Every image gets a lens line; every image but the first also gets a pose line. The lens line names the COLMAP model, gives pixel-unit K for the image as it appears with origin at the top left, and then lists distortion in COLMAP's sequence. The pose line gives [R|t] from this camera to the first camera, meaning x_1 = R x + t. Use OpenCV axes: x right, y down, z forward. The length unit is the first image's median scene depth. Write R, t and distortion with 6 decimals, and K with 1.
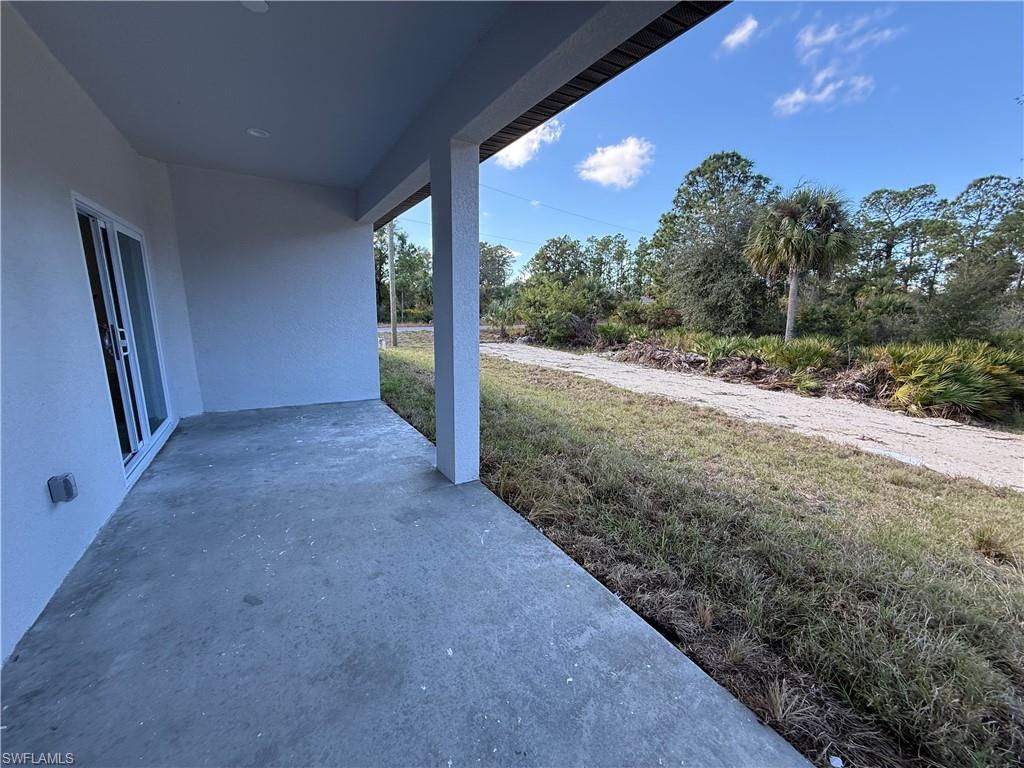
lens RADIAL K [[410.8, 0, 510.2], [0, 410.8, 385.6], [0, 0, 1]] dist [0.001079, -0.000163]
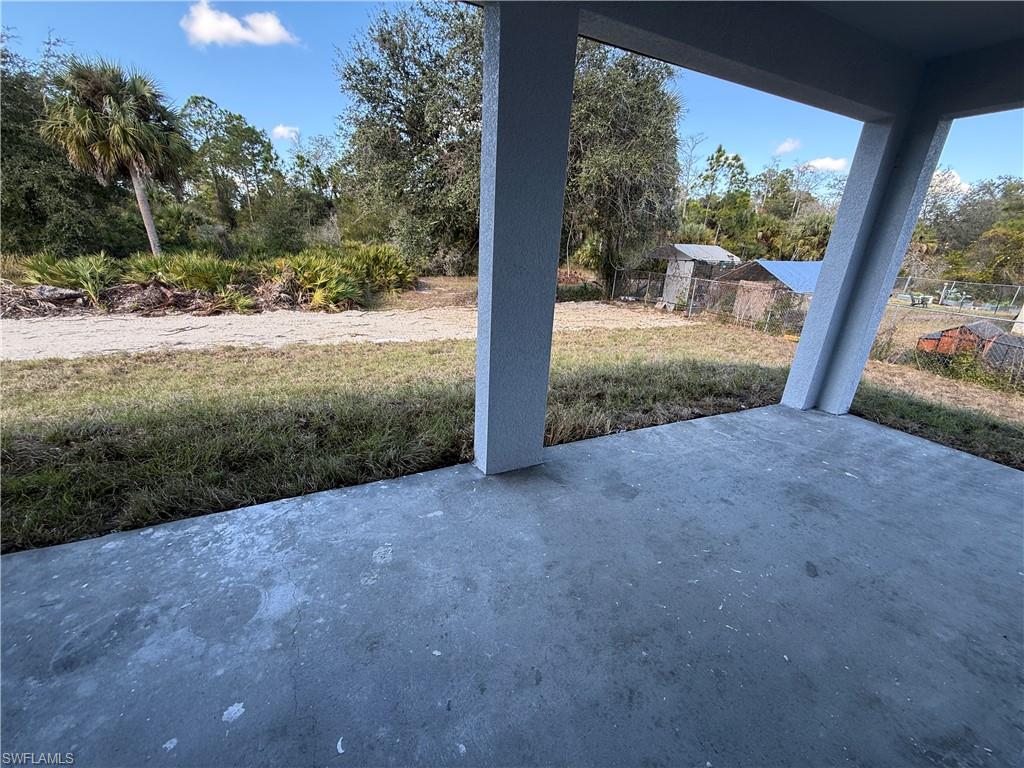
lens RADIAL K [[410.8, 0, 511.3], [0, 410.8, 383.2], [0, 0, 1]] dist [0.001079, -0.000163]
pose [[0.089278, -0.343882, 0.934759, -0.172516], [0.145719, 0.932918, 0.329287, -0.041181], [-0.985289, 0.106815, 0.133399, 0.179442]]
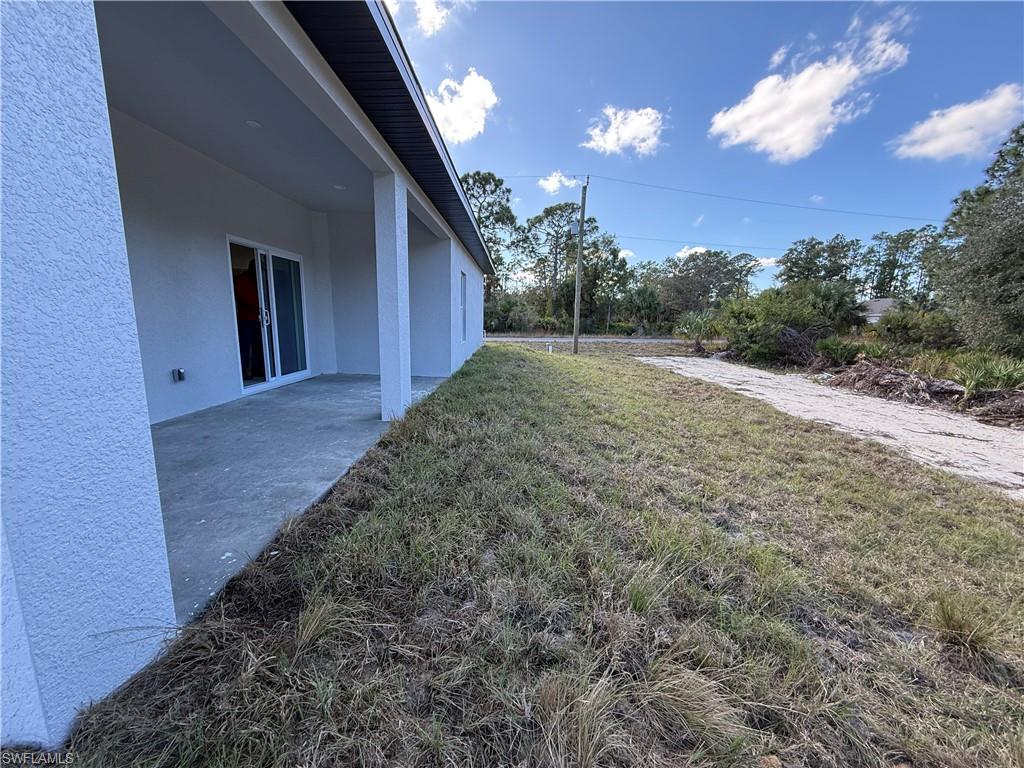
lens RADIAL K [[410.8, 0, 507.4], [0, 410.8, 388.8], [0, 0, 1]] dist [0.001079, -0.000163]
pose [[0.849531, 0.090873, -0.519654, 0.176734], [-0.107245, 0.994232, -0.001460, 0.017628], [0.516523, 0.056971, 0.854376, 0.009269]]
